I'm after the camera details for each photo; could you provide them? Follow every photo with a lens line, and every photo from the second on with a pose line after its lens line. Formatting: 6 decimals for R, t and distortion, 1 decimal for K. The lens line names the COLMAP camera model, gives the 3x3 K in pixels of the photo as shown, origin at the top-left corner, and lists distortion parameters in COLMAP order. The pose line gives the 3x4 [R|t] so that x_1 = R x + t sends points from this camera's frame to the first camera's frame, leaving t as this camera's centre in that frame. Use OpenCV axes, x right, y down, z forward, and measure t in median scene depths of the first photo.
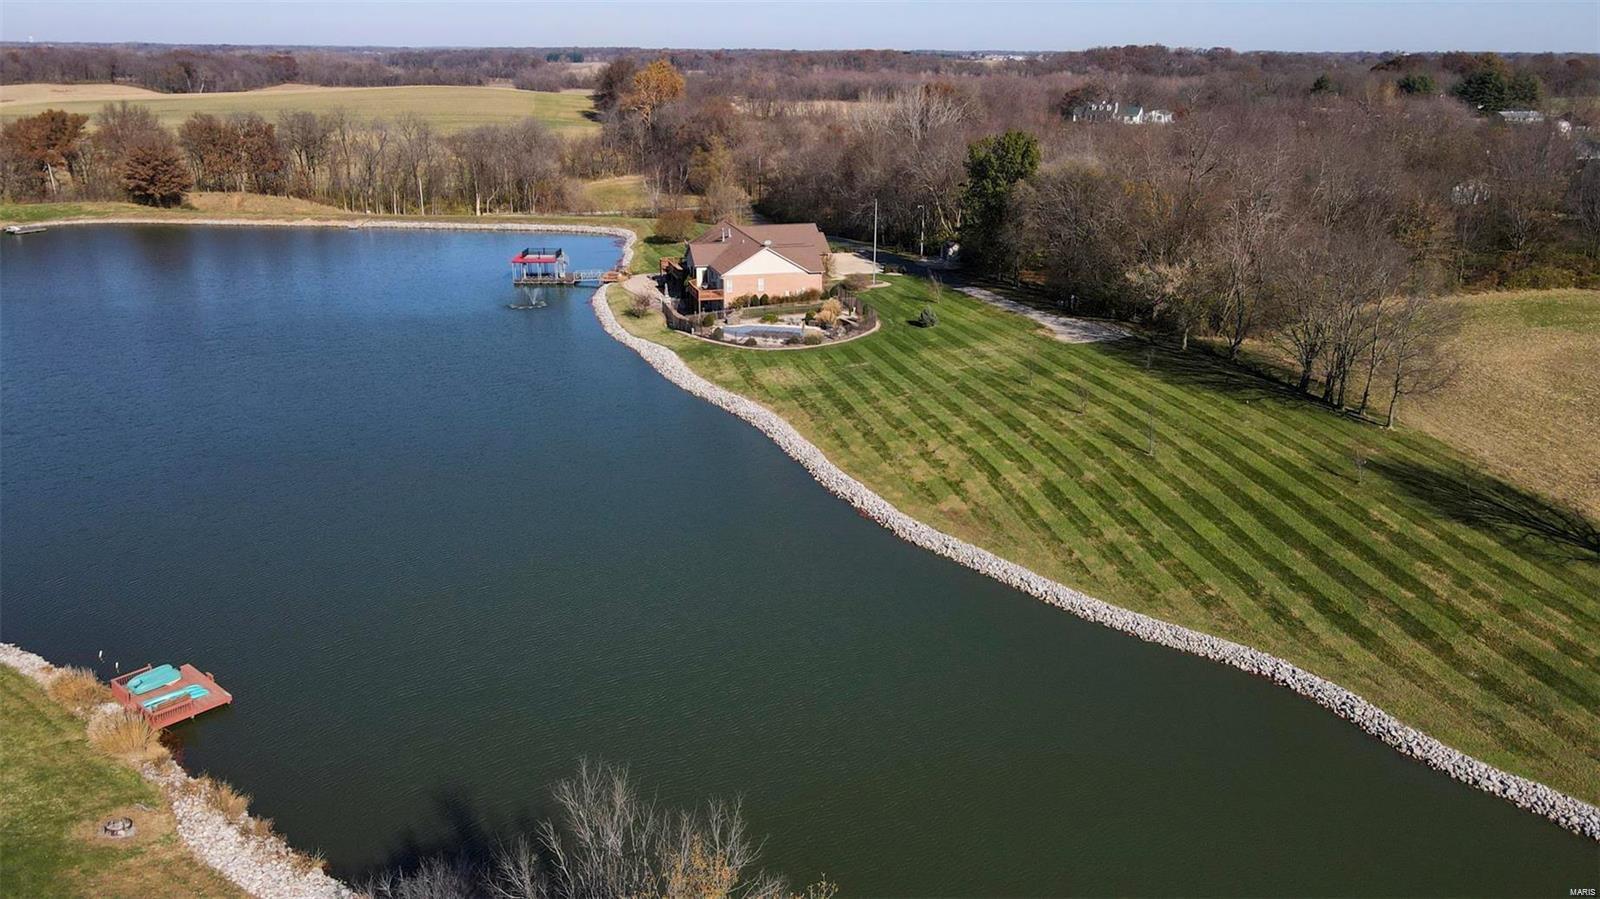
lens RADIAL K [[1173.3, 0, 798.4], [0, 1173.3, 446.3], [0, 0, 1]] dist [0.000980, 0.026392]
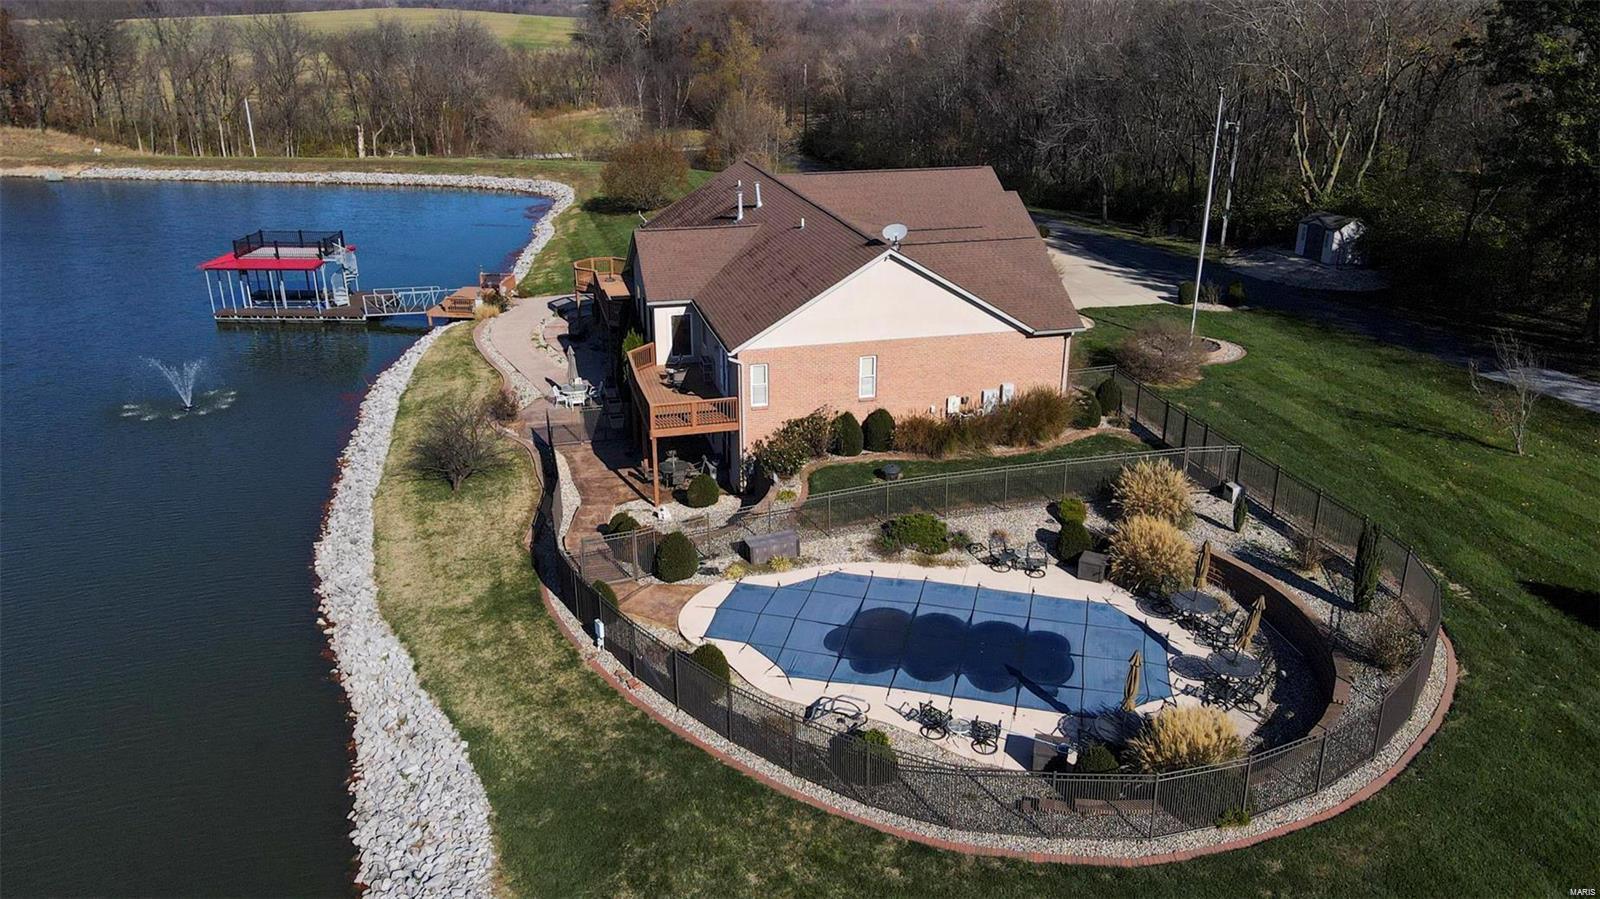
lens RADIAL K [[1173.3, 0, 793.2], [0, 1173.3, 450.8], [0, 0, 1]] dist [0.000980, 0.026392]
pose [[0.999631, 0.003675, -0.026905, -0.039891], [-0.002483, 0.999020, 0.044190, -0.124829], [0.027041, -0.044107, 0.998661, 0.668245]]
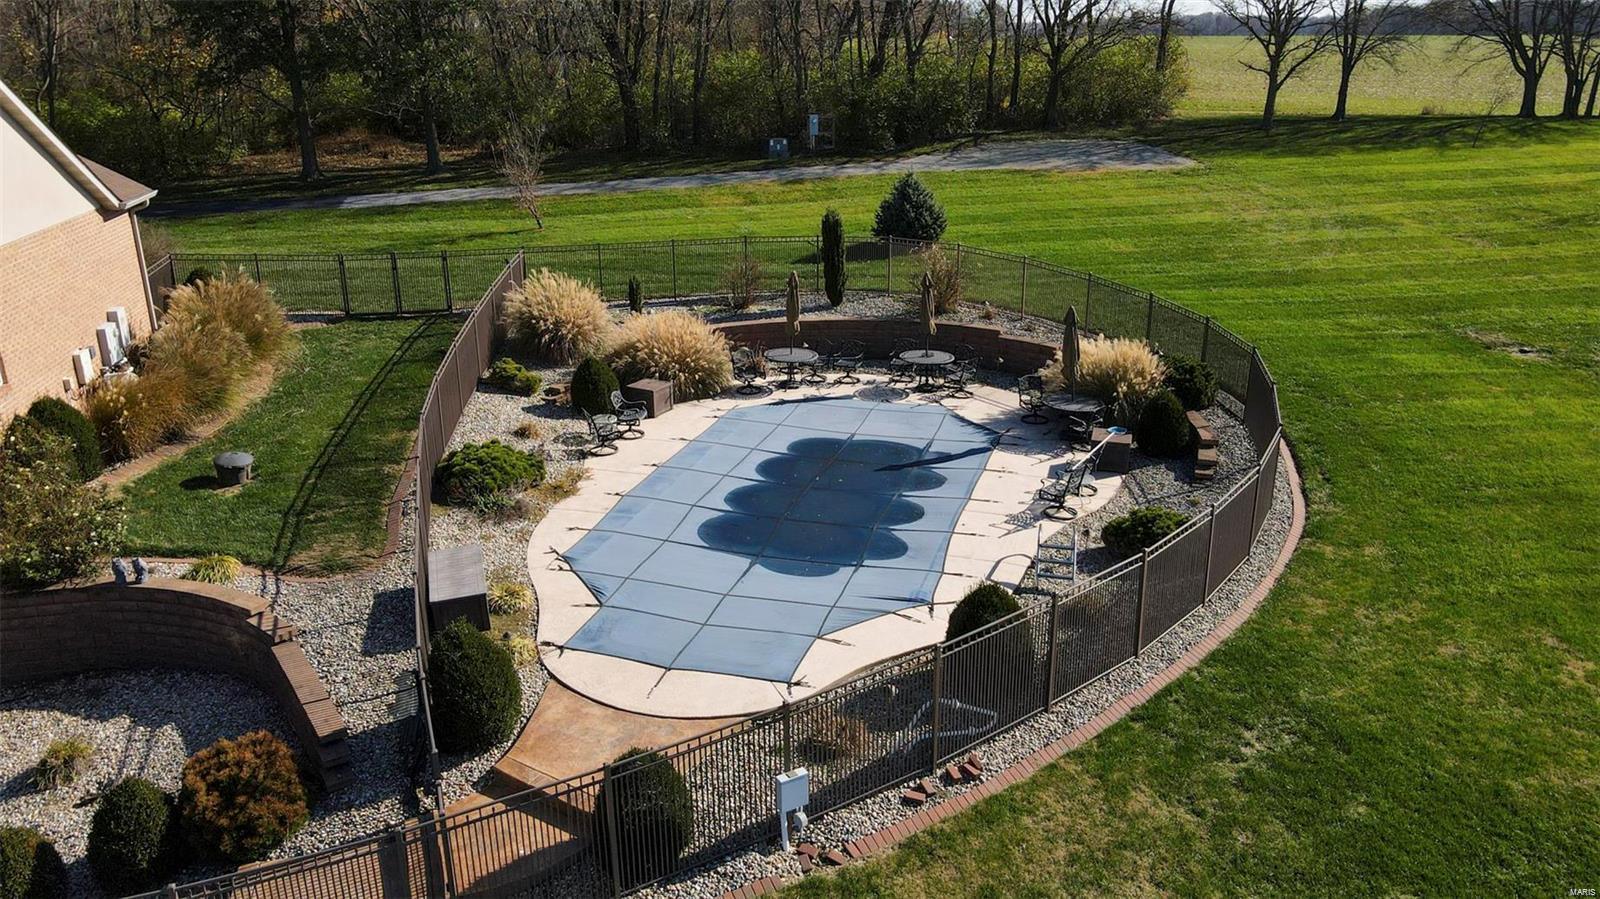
lens RADIAL K [[1173.3, 0, 783.2], [0, 1173.3, 447.6], [0, 0, 1]] dist [0.000980, 0.026392]
pose [[0.063475, -0.334533, 0.940244, -0.143950], [0.321986, 0.898626, 0.297989, -0.129832], [-0.944614, 0.283831, 0.164755, 0.847305]]
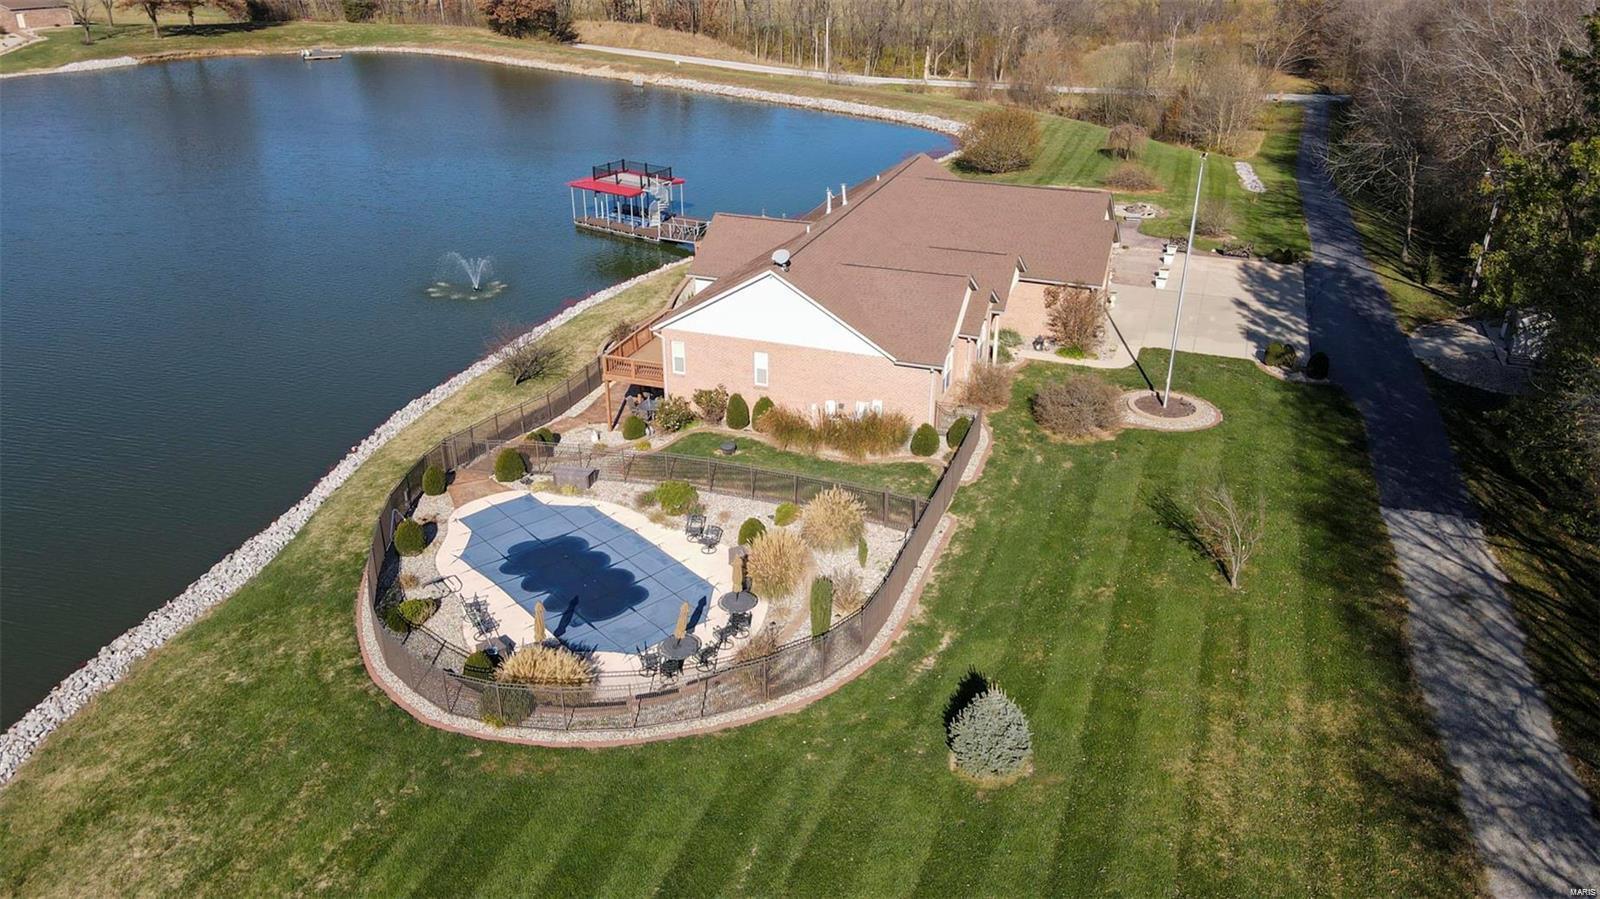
lens RADIAL K [[1173.3, 0, 790.4], [0, 1173.3, 451.5], [0, 0, 1]] dist [0.000980, 0.026392]
pose [[0.809420, 0.251688, -0.530559, 0.159971], [-0.182633, 0.966581, 0.179904, -0.168968], [0.558108, -0.048720, 0.828337, 0.670134]]
